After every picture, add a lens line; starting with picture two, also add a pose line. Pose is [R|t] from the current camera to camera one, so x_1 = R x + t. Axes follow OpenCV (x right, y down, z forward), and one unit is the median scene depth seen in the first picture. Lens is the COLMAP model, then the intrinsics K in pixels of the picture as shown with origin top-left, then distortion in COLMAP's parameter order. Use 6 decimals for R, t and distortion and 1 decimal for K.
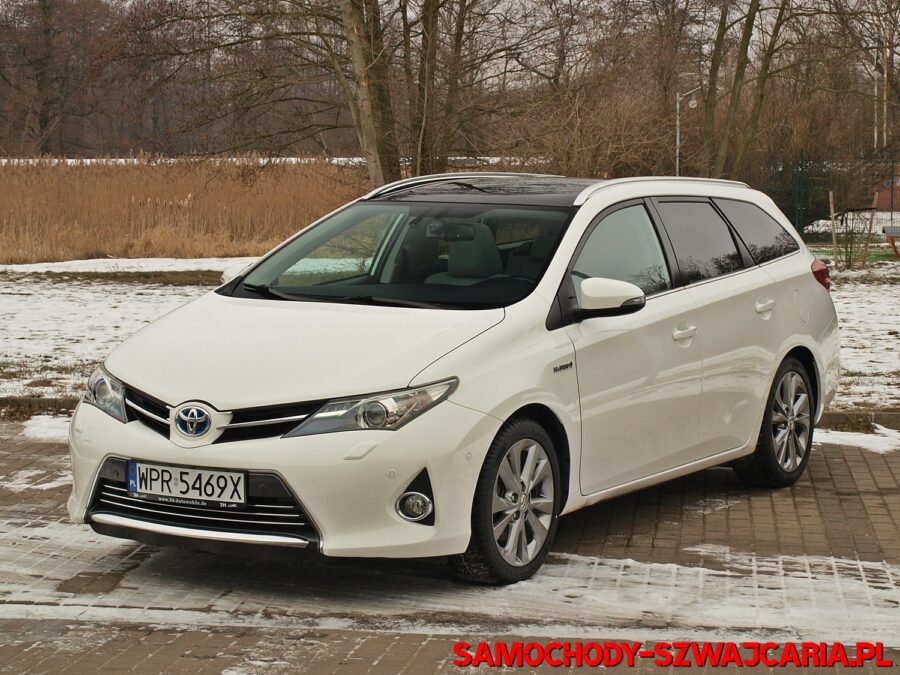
lens RADIAL K [[2218.2, 0, 450.0], [0, 2218.2, 337.5], [0, 0, 1]] dist [-0.022660, 0.441199]
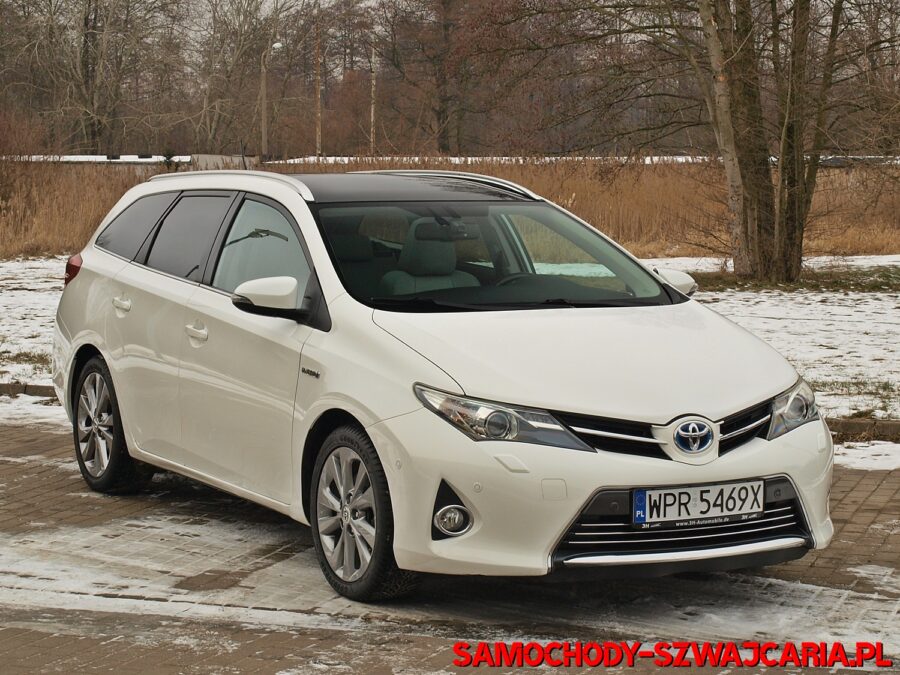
lens RADIAL K [[2218.2, 0, 450.0], [0, 2218.2, 337.5], [0, 0, 1]] dist [-0.022660, 0.441199]
pose [[0.520875, -0.079620, 0.849912, -0.971615], [0.074365, 0.996088, 0.047738, -0.057052], [-0.850388, 0.038338, 0.524758, 0.595027]]
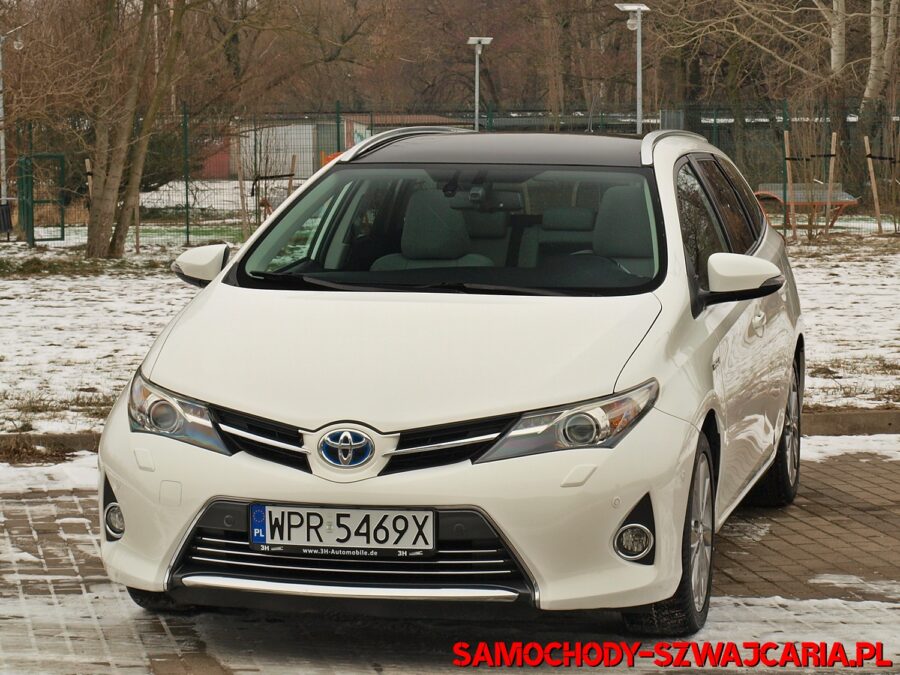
lens RADIAL K [[2830.4, 0, 450.0], [0, 2830.4, 337.5], [0, 0, 1]] dist [-0.044498, -0.221319]
pose [[0.951805, -0.031167, 0.305116, -0.383360], [0.031822, 0.999490, 0.002829, -0.002436], [-0.305048, 0.007016, 0.952311, 0.048565]]
